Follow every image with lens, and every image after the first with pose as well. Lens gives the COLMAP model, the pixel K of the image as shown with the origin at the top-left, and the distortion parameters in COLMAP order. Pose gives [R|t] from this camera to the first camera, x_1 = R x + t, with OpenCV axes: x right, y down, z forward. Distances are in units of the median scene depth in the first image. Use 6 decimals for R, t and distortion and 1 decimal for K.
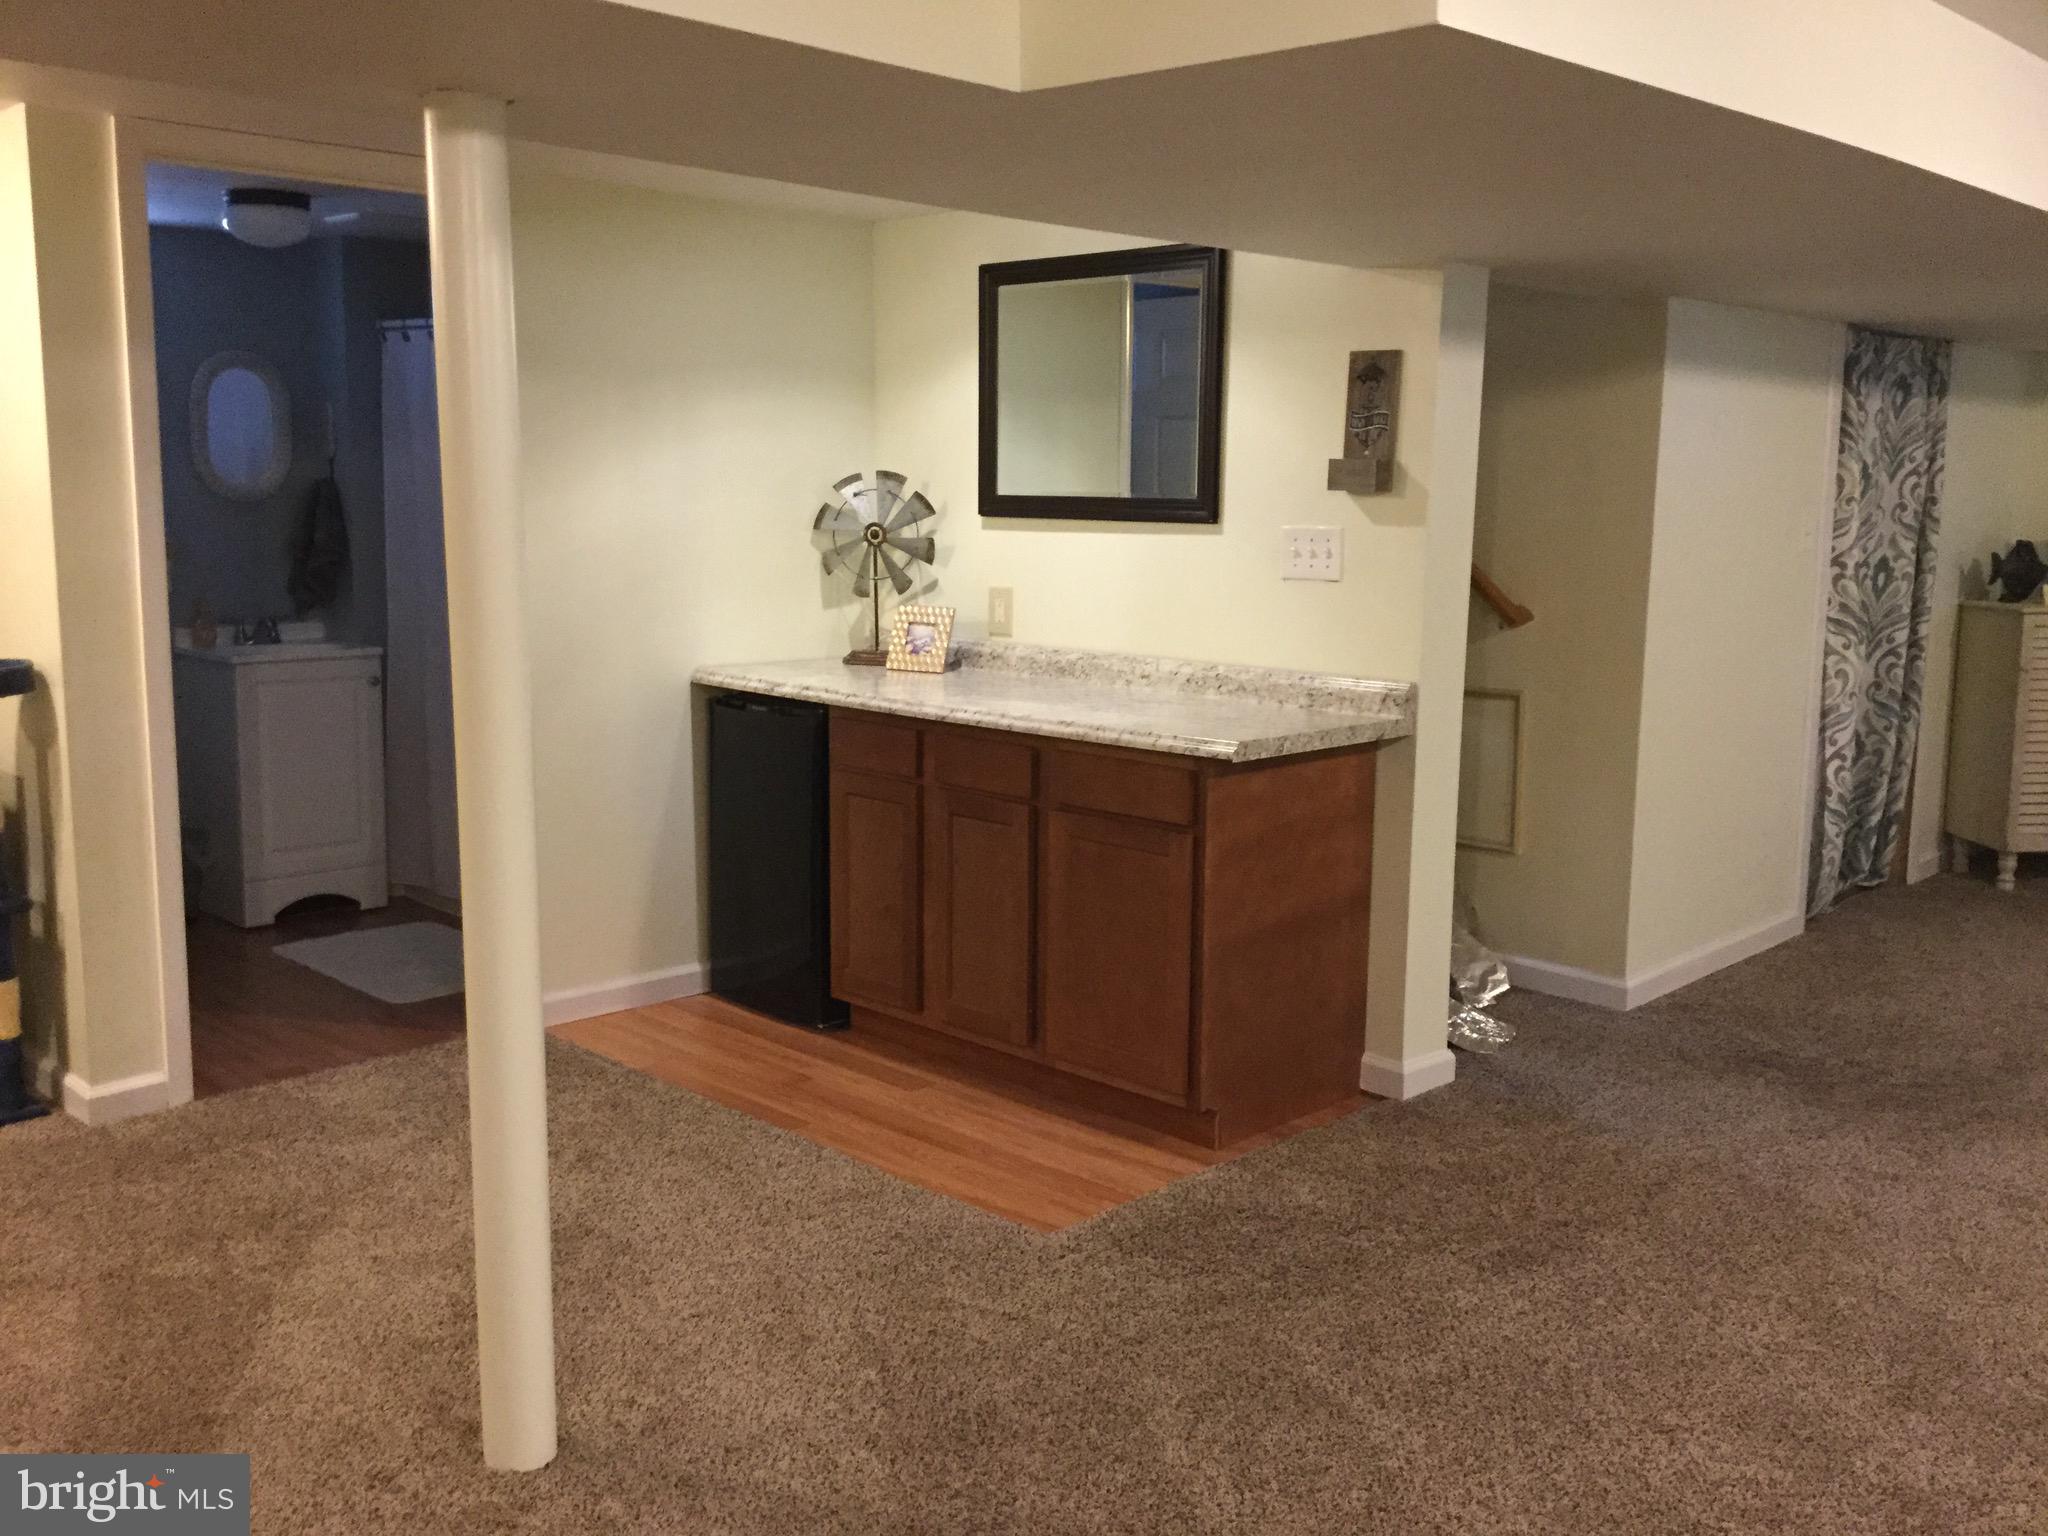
lens RADIAL K [[1836.8, 0, 1024.0], [0, 1836.8, 768.0], [0, 0, 1]] dist [0.135369, -0.267531]
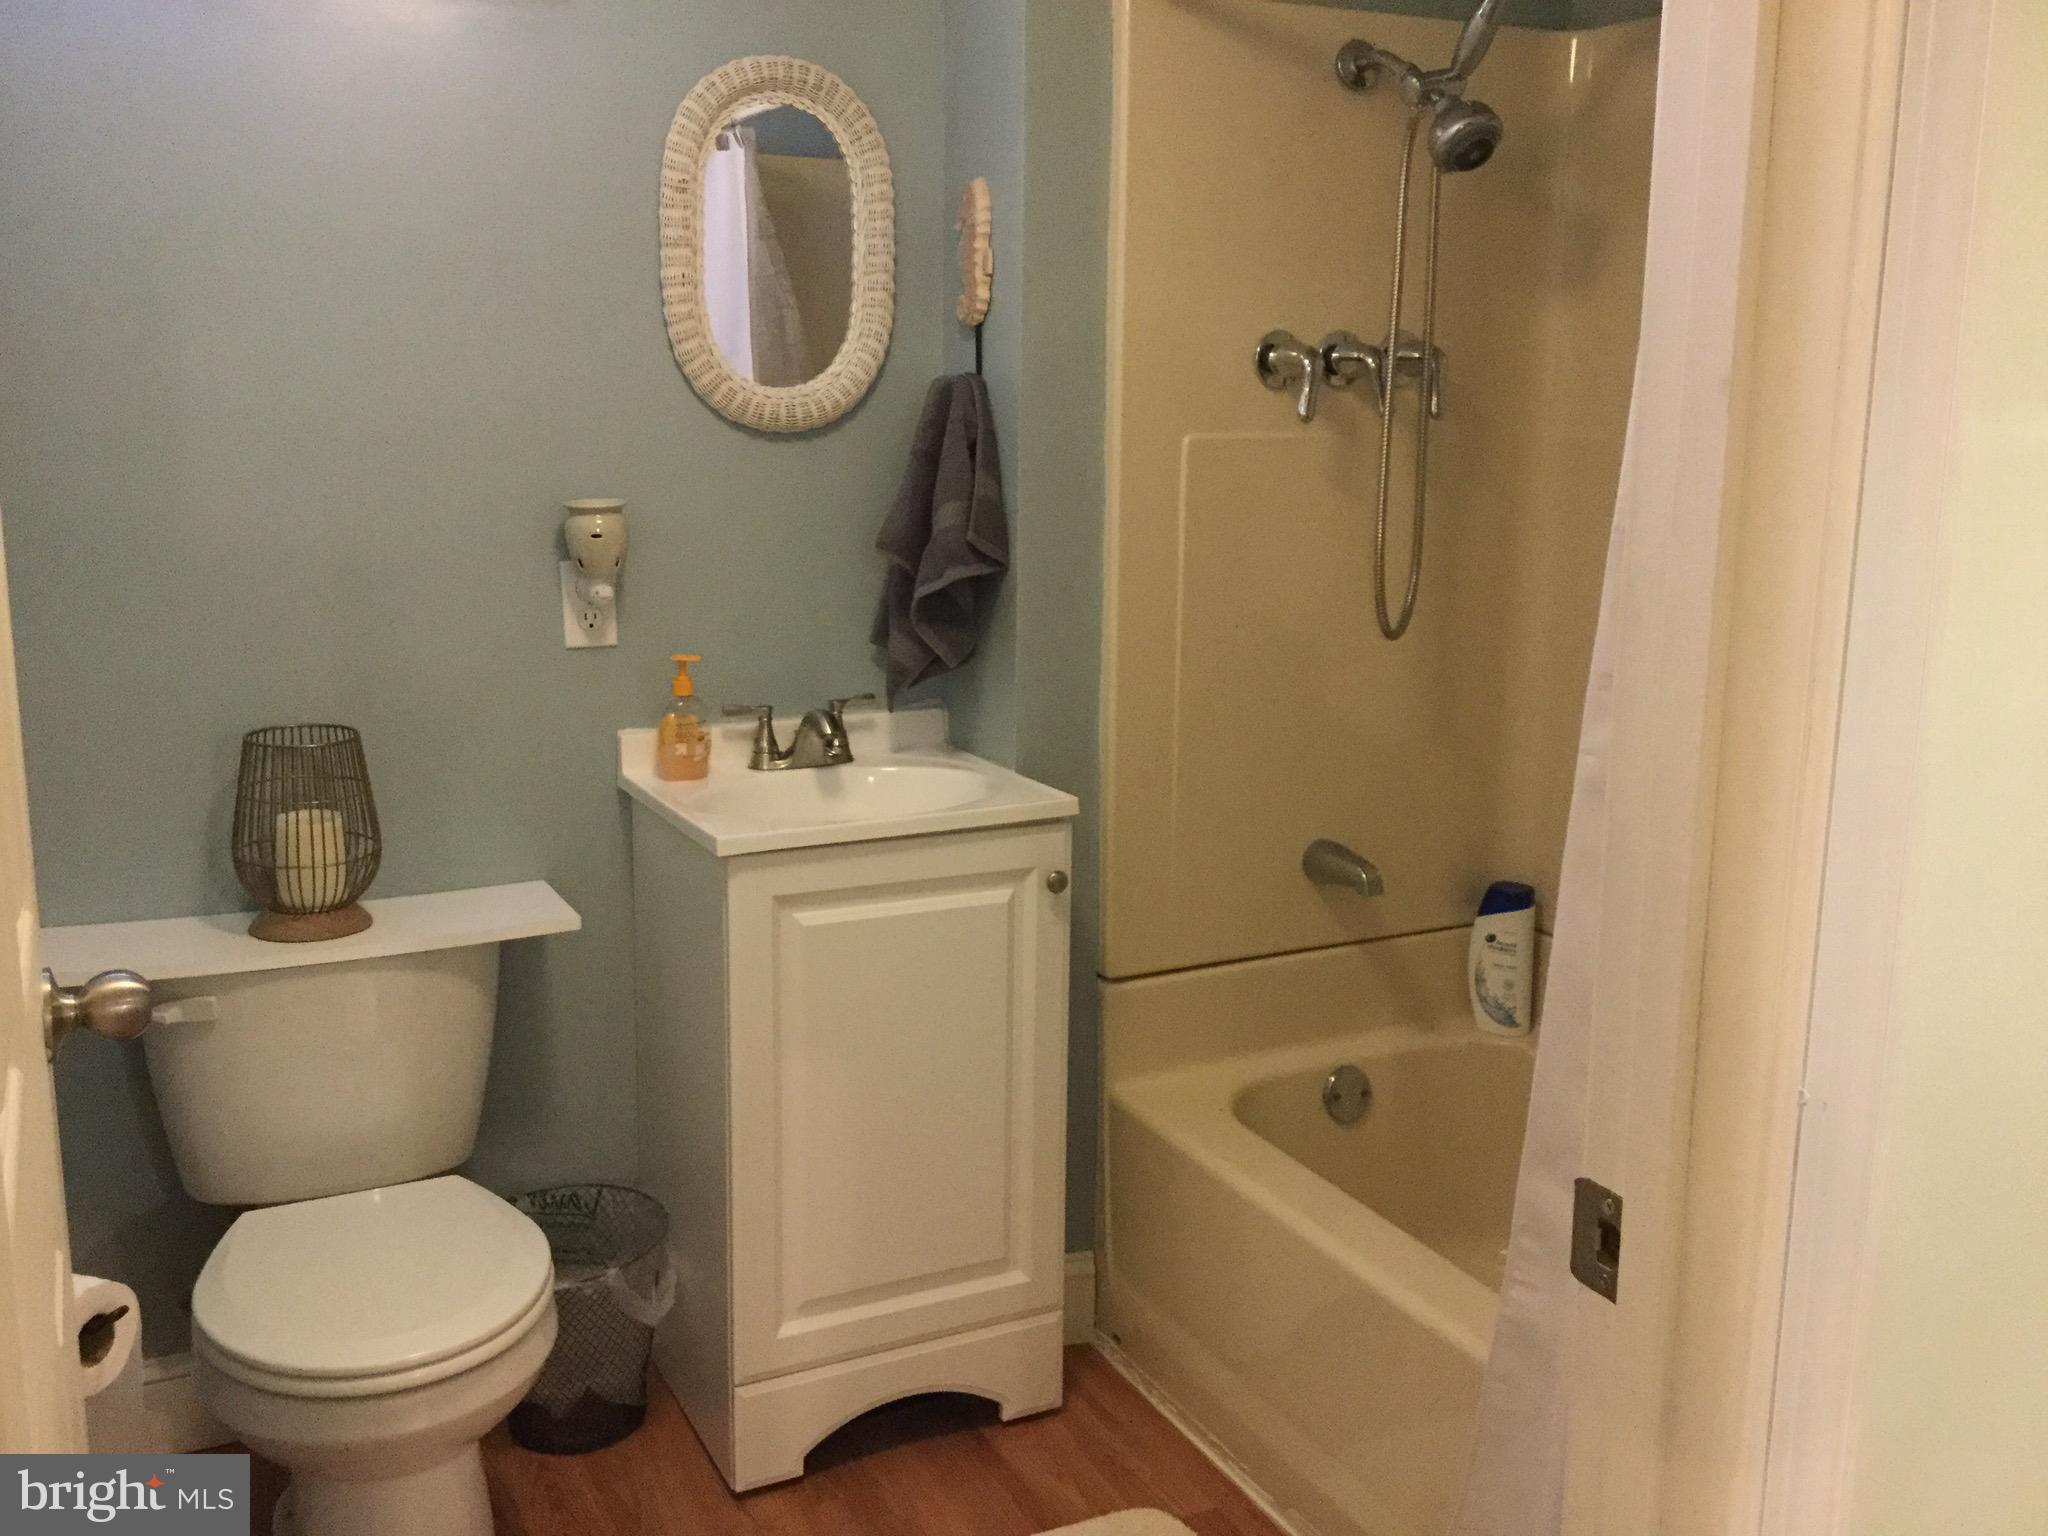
lens RADIAL K [[1836.8, 0, 1024.0], [0, 1836.8, 768.0], [0, 0, 1]] dist [0.135369, -0.267531]
pose [[0.949664, 0.055072, -0.308390, -0.232503], [-0.040383, 0.997734, 0.053818, -0.091079], [0.310655, -0.038656, 0.949736, 0.616022]]
